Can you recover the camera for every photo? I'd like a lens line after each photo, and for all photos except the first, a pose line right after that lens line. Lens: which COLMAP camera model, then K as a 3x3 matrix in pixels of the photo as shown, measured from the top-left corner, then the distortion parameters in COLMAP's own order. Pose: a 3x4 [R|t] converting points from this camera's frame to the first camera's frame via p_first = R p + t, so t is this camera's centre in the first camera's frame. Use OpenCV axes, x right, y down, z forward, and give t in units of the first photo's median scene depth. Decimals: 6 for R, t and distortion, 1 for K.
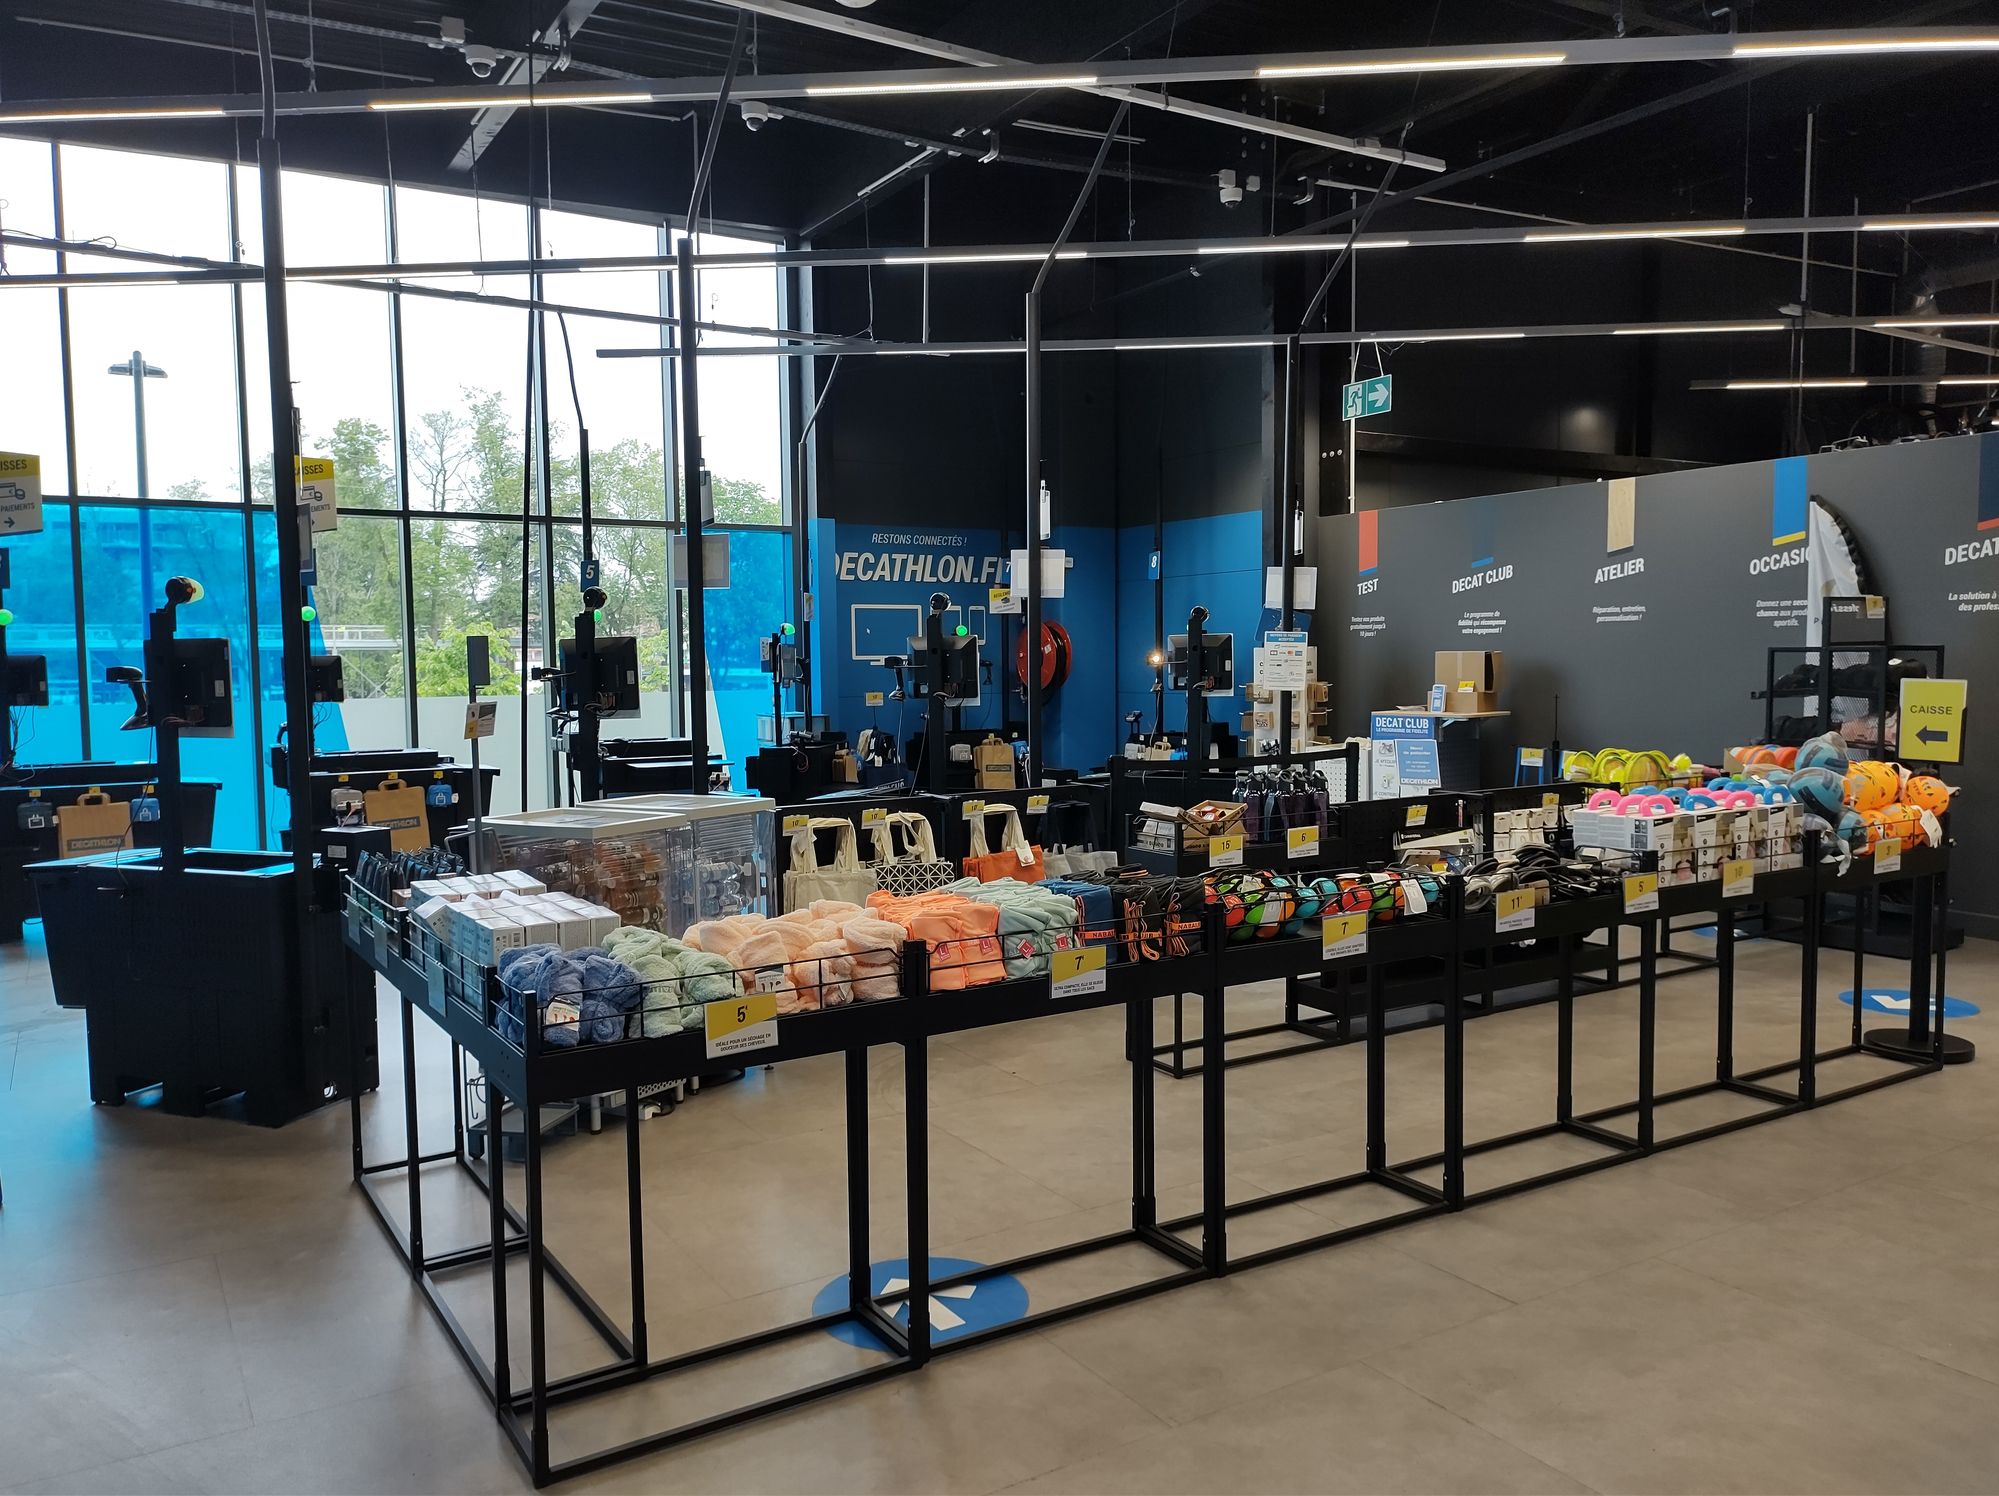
lens RADIAL K [[1478.6, 0, 998.4], [0, 1478.6, 778.0], [0, 0, 1]] dist [0.008517, -0.097985]
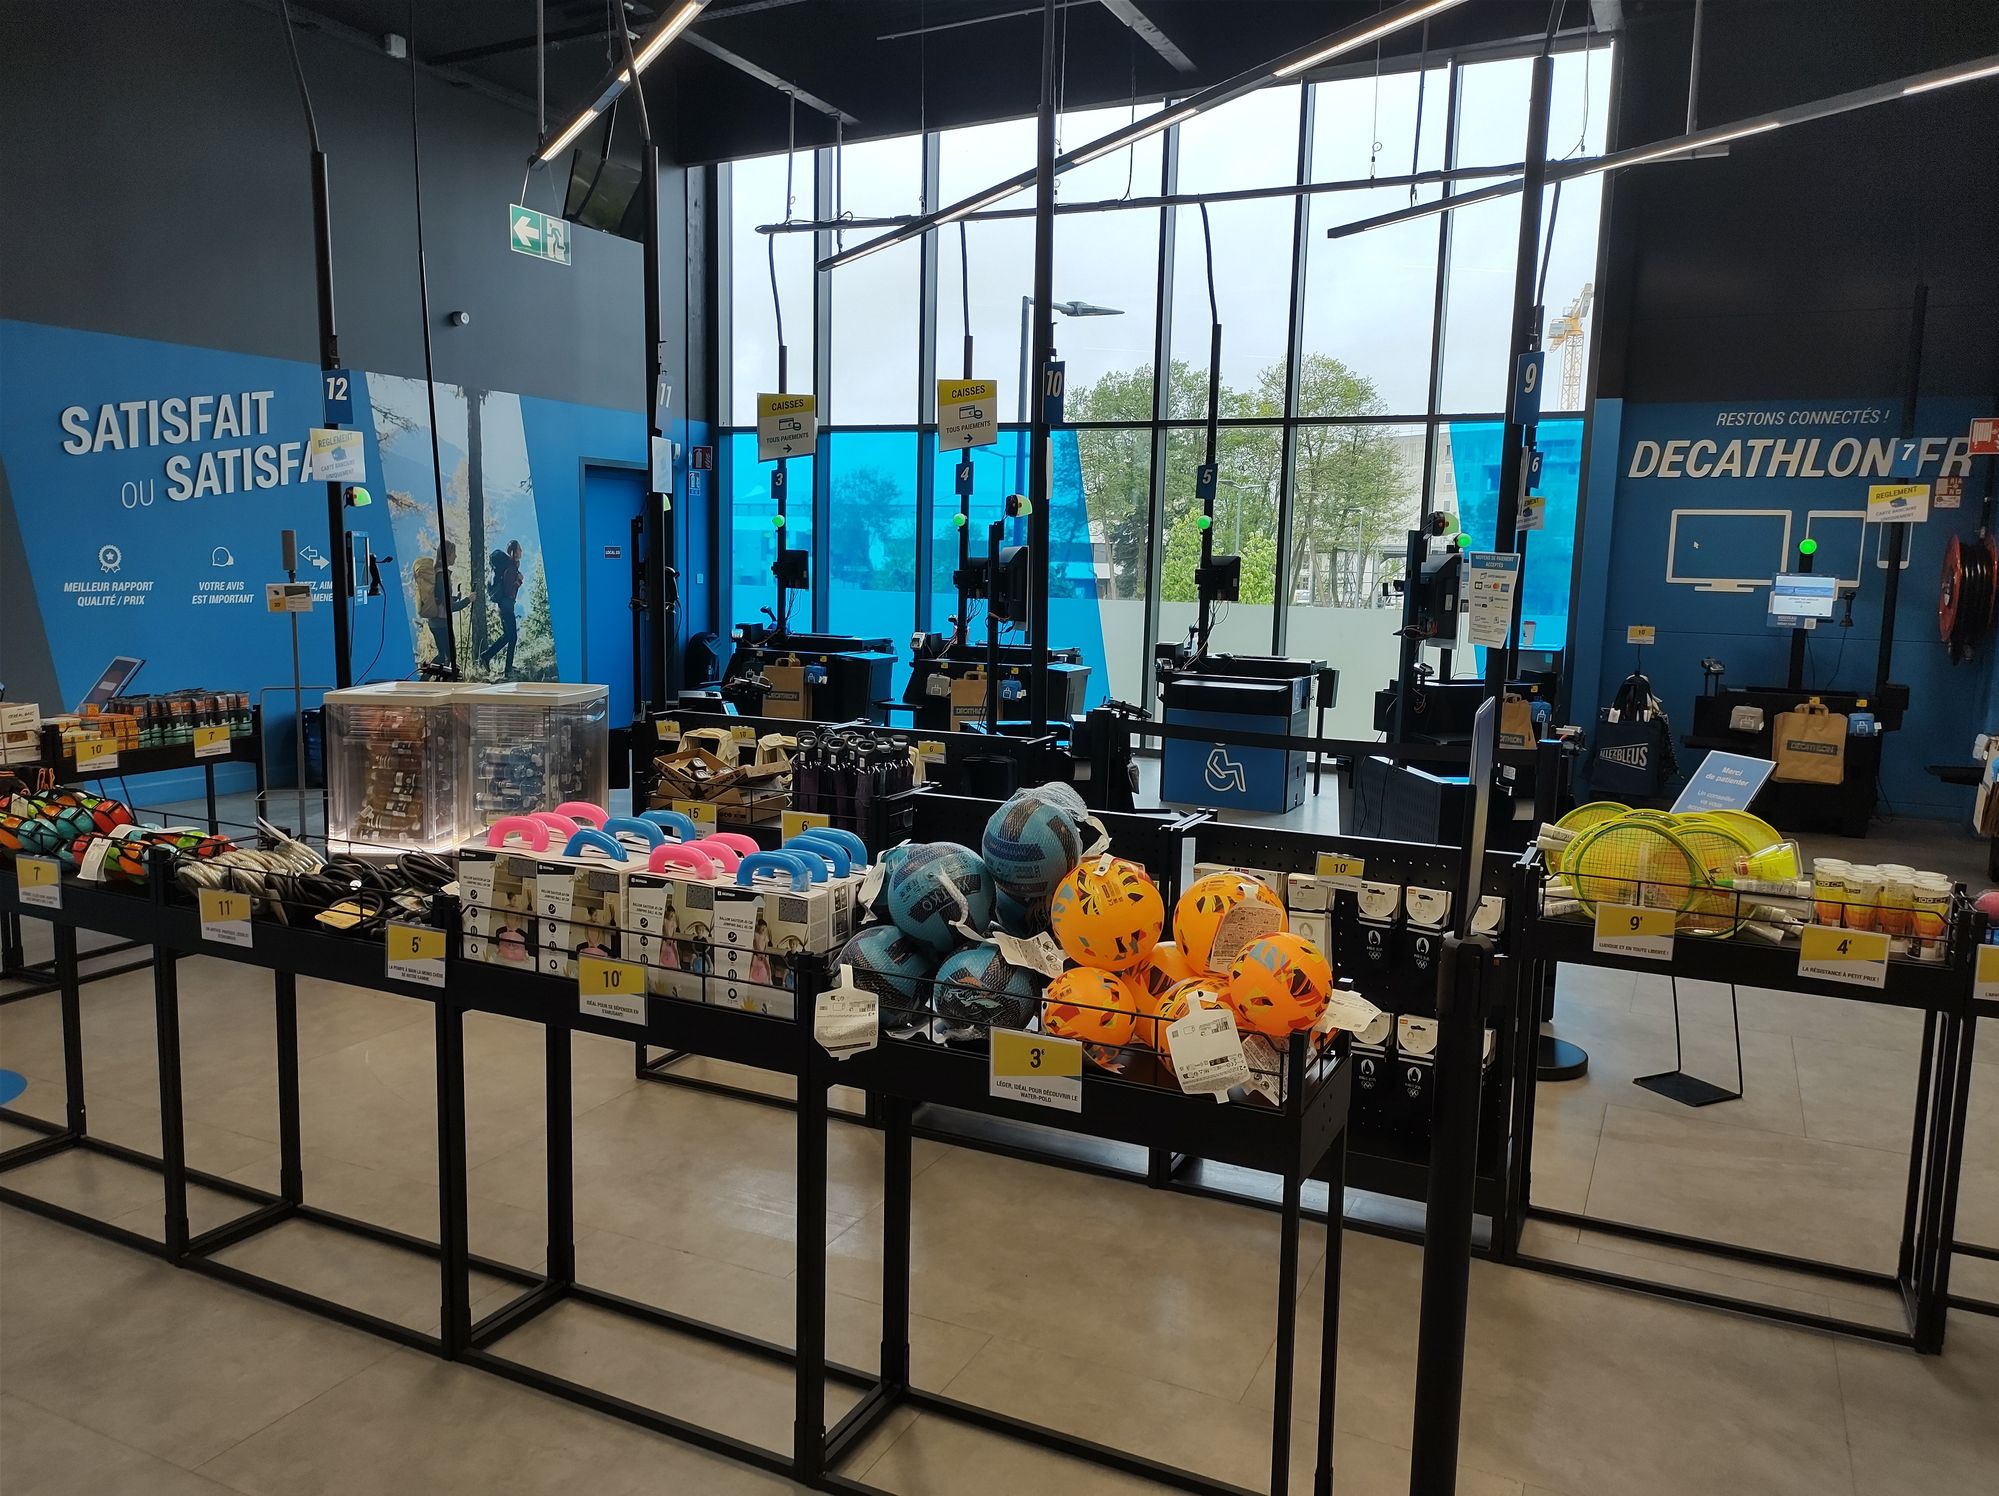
lens RADIAL K [[1522.8, 0, 999.5], [0, 1522.8, 748.0], [0, 0, 1]] dist [-0.002339, -0.004234]
pose [[0.521472, 0.124923, -0.844074, 0.394670], [-0.093557, 0.991631, 0.088962, -0.033693], [0.848124, 0.032578, 0.528796, 0.301435]]
